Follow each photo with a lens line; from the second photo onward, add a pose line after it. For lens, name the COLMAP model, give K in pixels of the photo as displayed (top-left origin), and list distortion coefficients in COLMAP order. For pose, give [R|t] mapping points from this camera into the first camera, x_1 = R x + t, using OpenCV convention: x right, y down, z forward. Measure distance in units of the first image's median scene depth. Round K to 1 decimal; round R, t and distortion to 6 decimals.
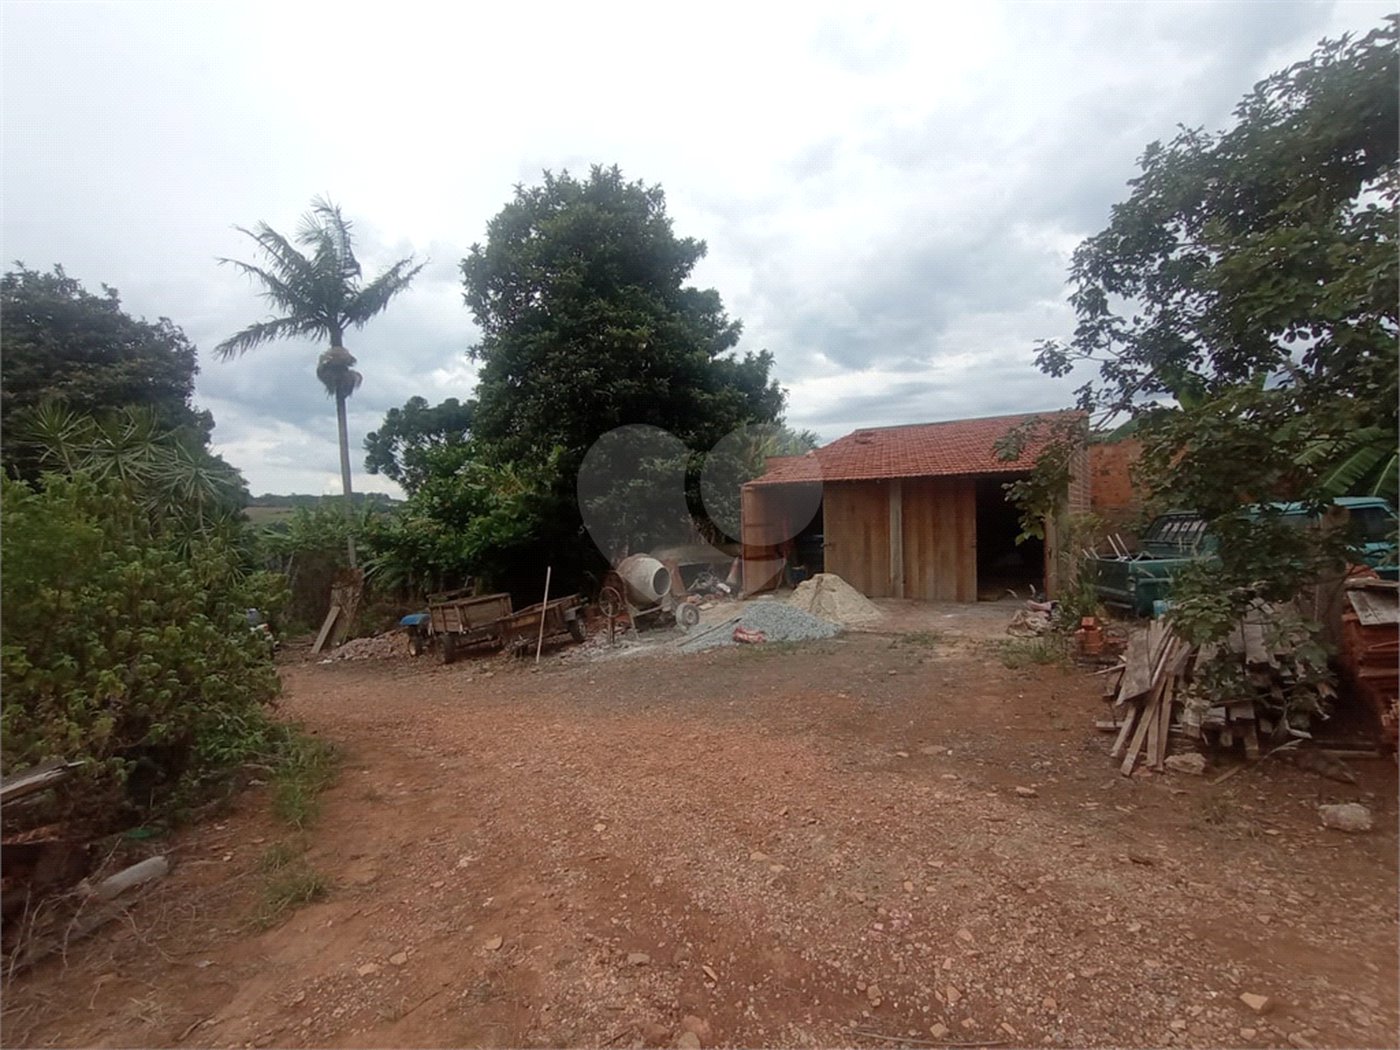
lens RADIAL K [[576.0, 0, 700.8], [0, 576.0, 515.8], [0, 0, 1]] dist [0.000325, -0.000128]
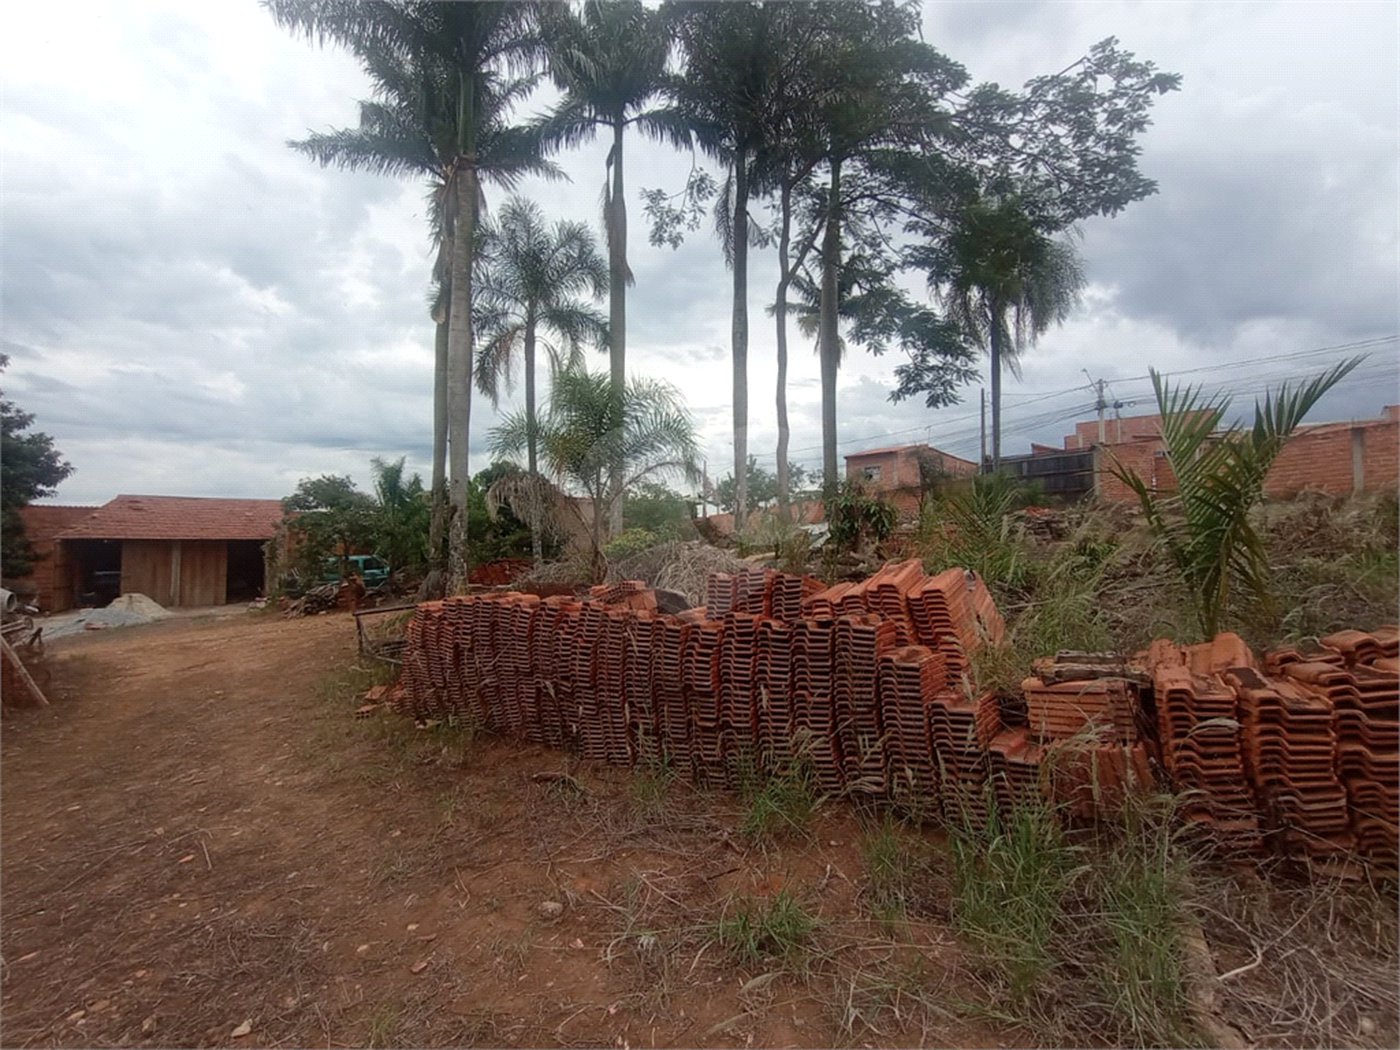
lens RADIAL K [[610.9, 0, 689.0], [0, 610.9, 523.3], [0, 0, 1]] dist [0.000336, -0.004379]
pose [[0.392701, 0.066603, 0.917251, -0.808160], [-0.013162, 0.997679, -0.066808, -0.009283], [-0.919572, 0.014163, 0.392667, -1.241340]]
